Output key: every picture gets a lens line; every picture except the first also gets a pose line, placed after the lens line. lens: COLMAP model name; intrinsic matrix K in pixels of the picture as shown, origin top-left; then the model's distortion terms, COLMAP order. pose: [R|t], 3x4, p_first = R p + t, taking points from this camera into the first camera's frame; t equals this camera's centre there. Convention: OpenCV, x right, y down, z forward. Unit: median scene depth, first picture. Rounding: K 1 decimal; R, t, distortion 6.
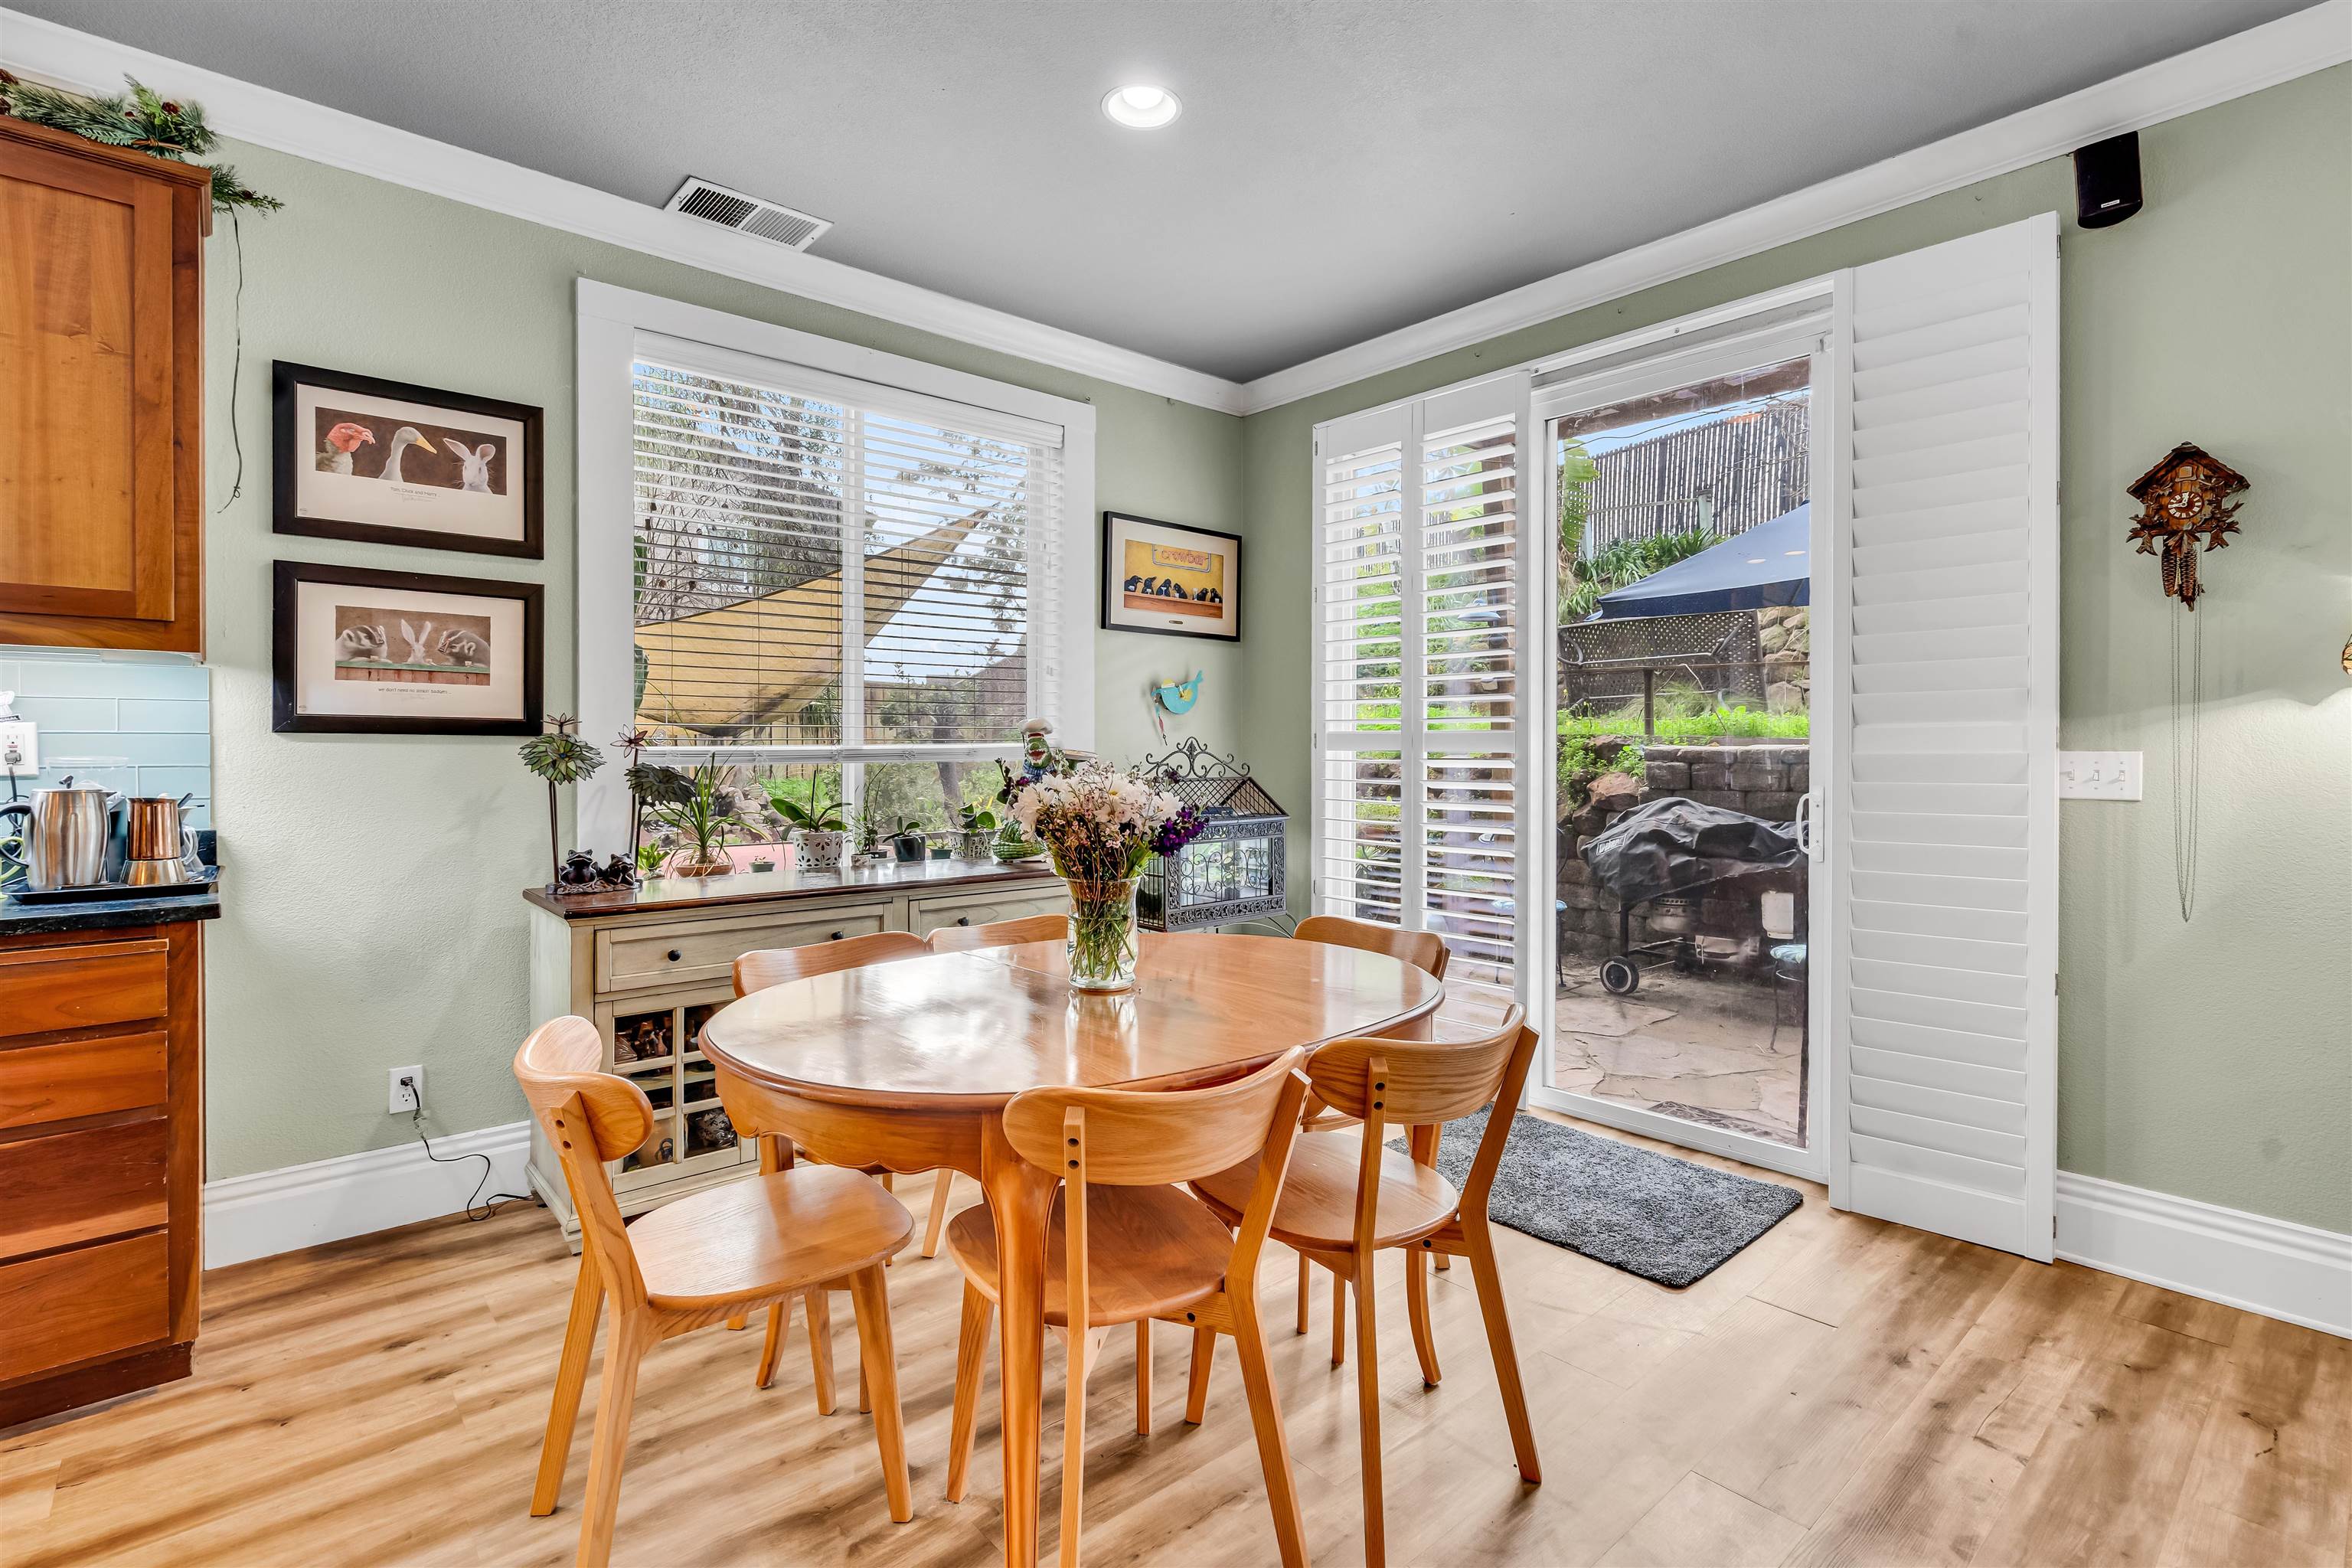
lens RADIAL K [[1090.5, 0, 1171.4], [0, 1090.5, 752.7], [0, 0, 1]] dist [-0.004504, 0.001924]
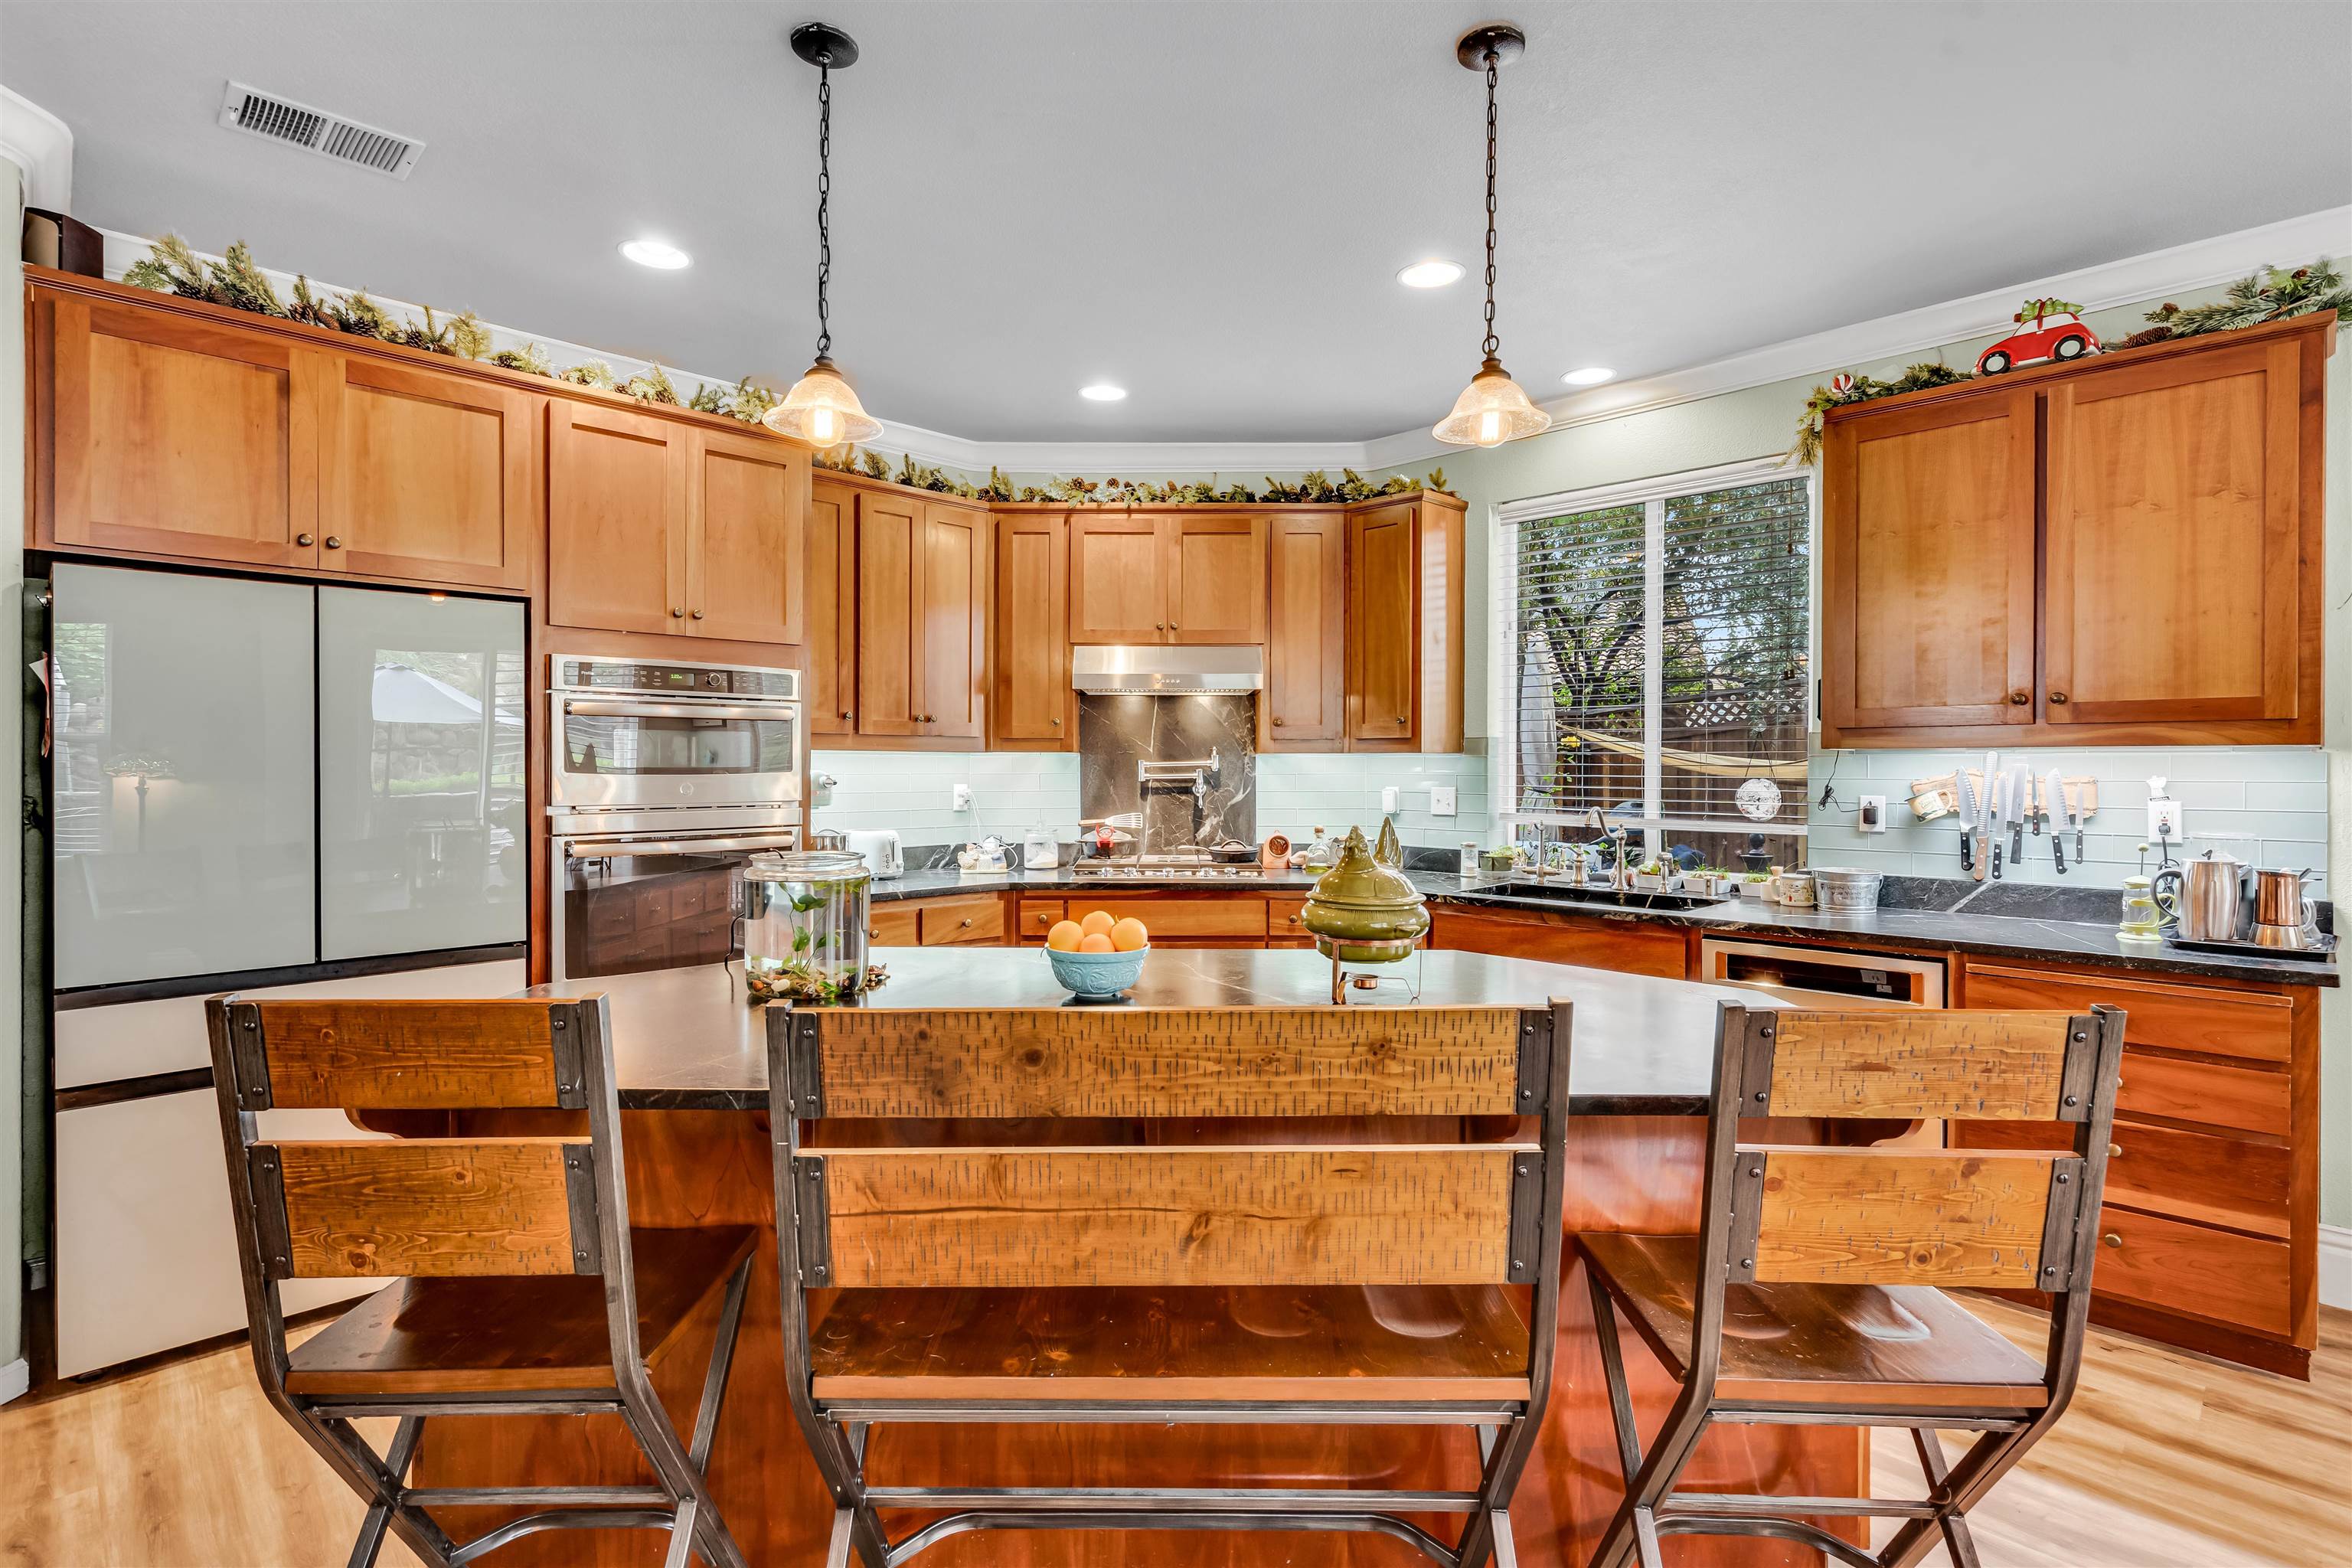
lens RADIAL K [[1154.9, 0, 1191.8], [0, 1154.9, 772.8], [0, 0, 1]] dist [-0.006102, 0.005405]
pose [[0.075898, 0.004230, -0.997107, 0.176357], [-0.006405, 0.999972, 0.003755, -0.052868], [0.997095, 0.006101, 0.075923, -0.216243]]
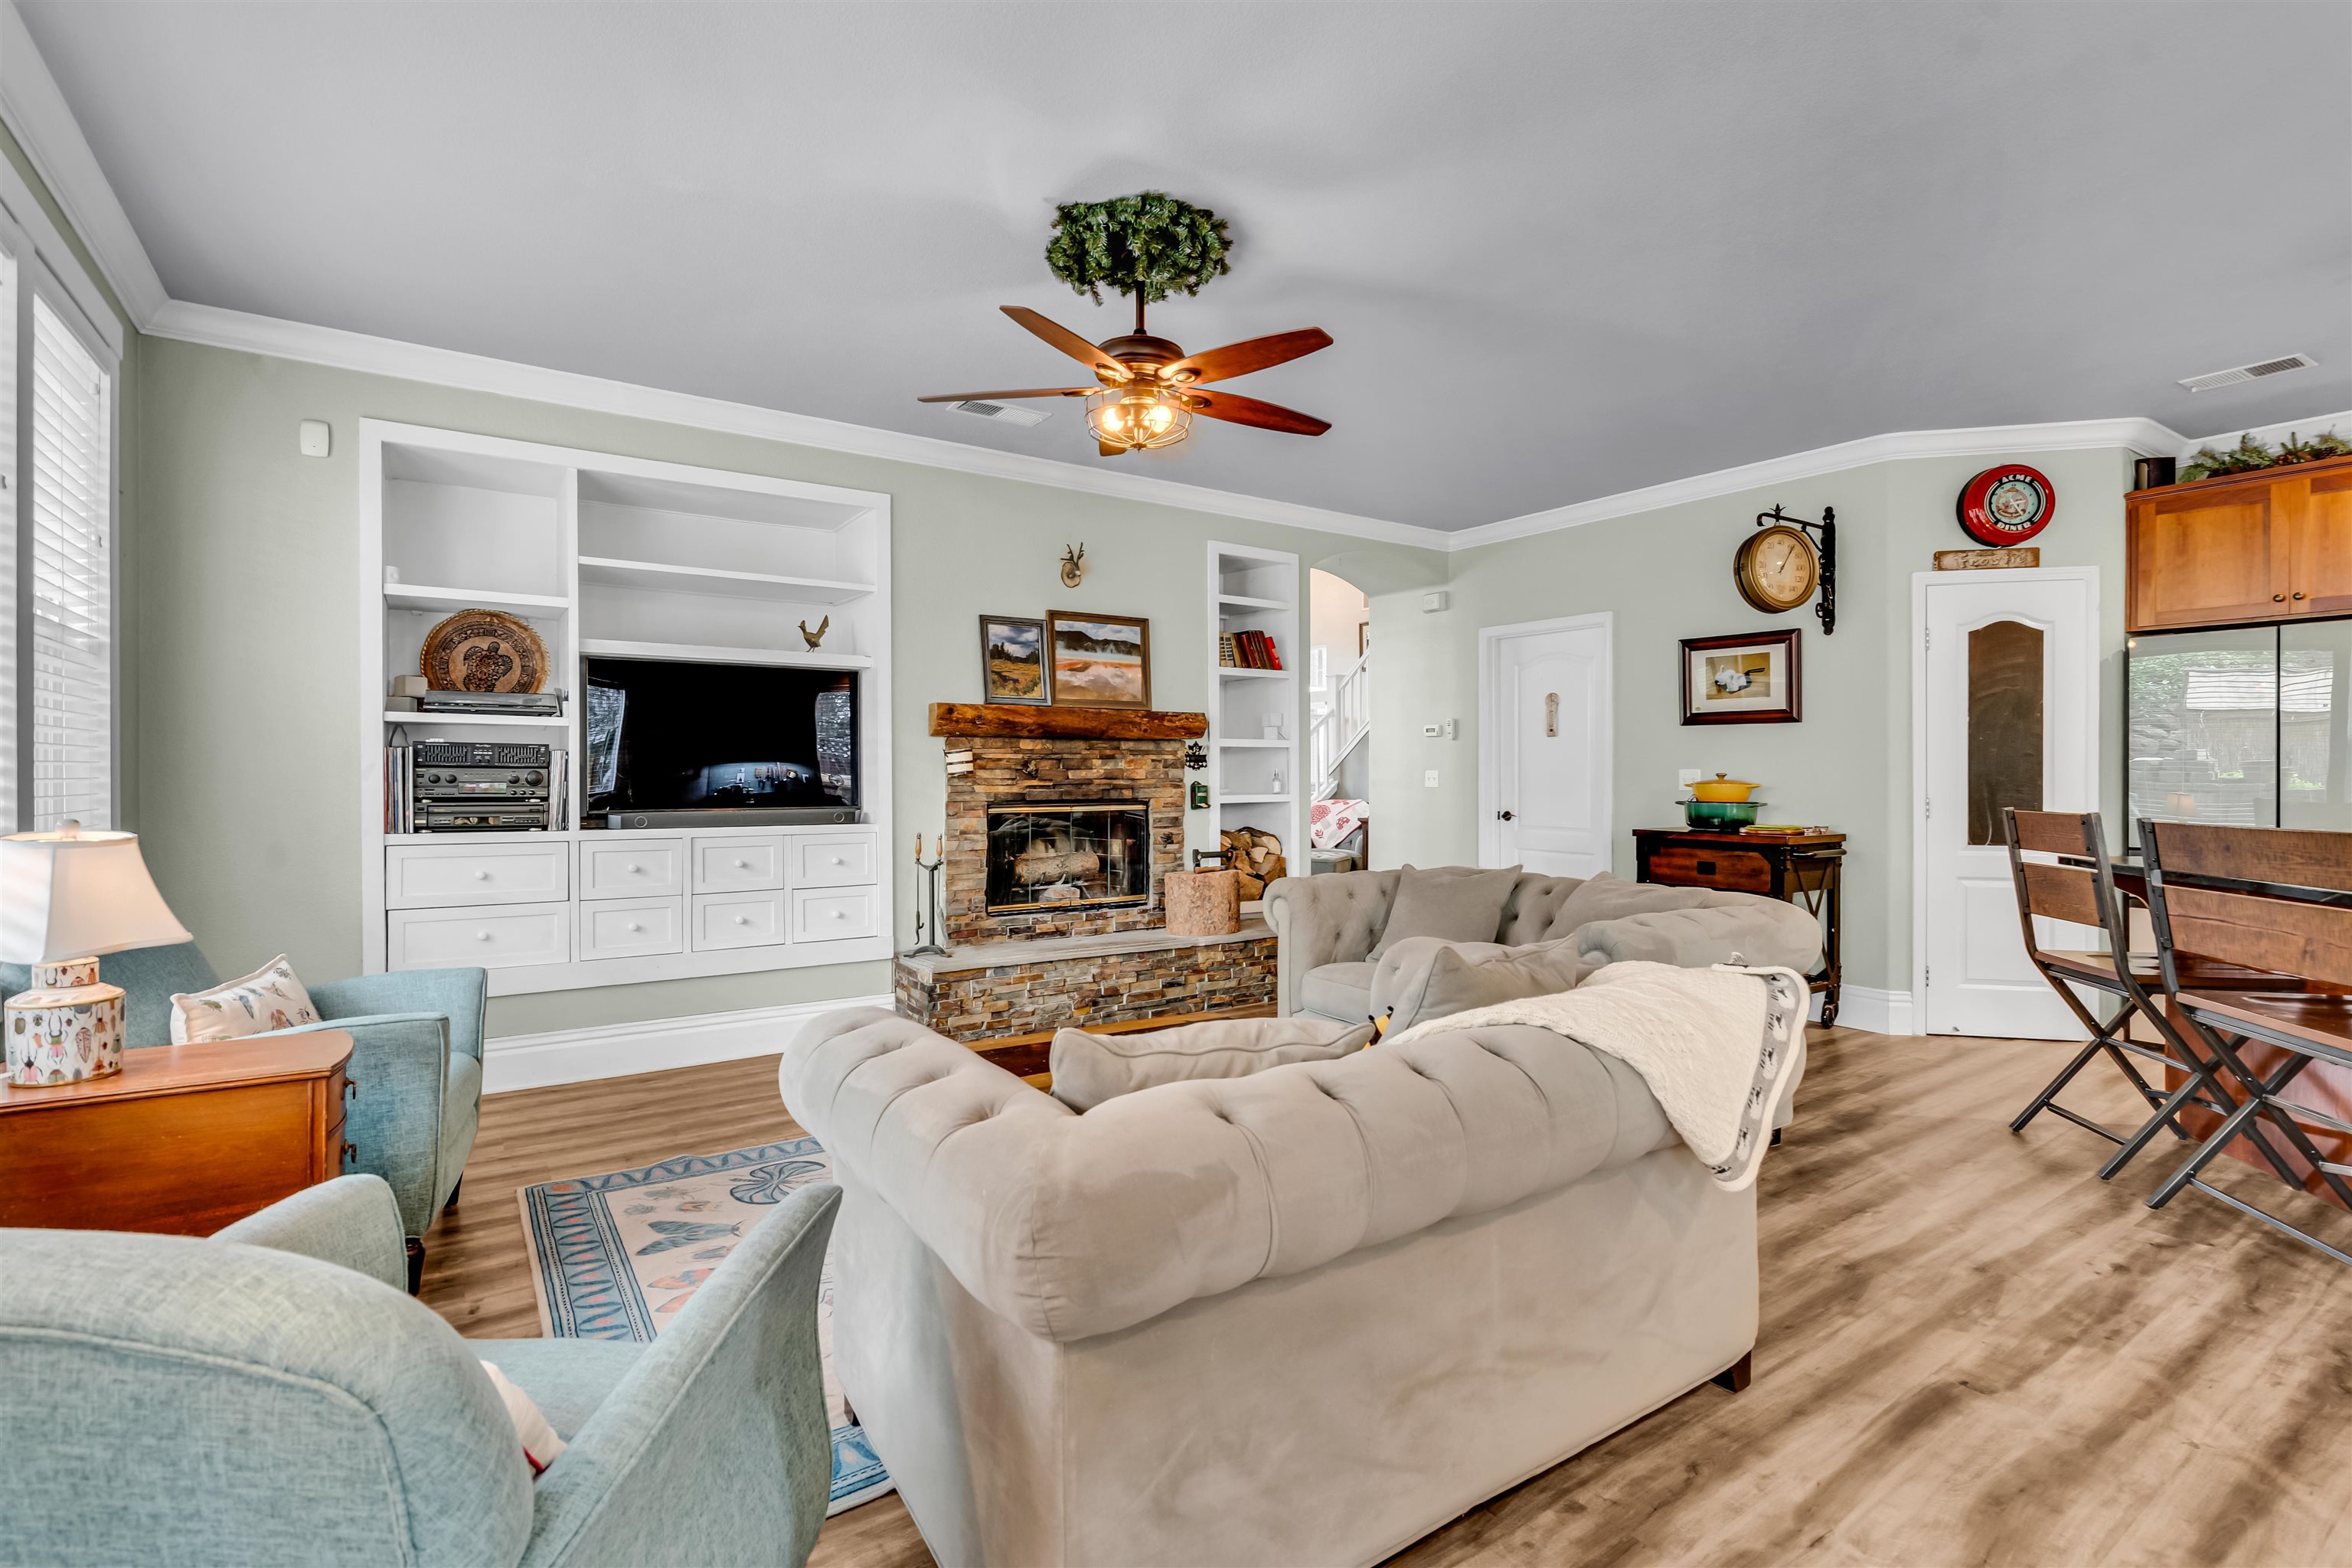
lens RADIAL K [[1090.5, 0, 1163.3], [0, 1090.5, 777.1], [0, 0, 1]] dist [-0.004504, 0.001924]
pose [[-0.993514, -0.000329, 0.113707, 0.542979], [0.000632, 0.999964, 0.008421, -0.002971], [-0.113706, 0.008438, -0.993479, 0.876078]]
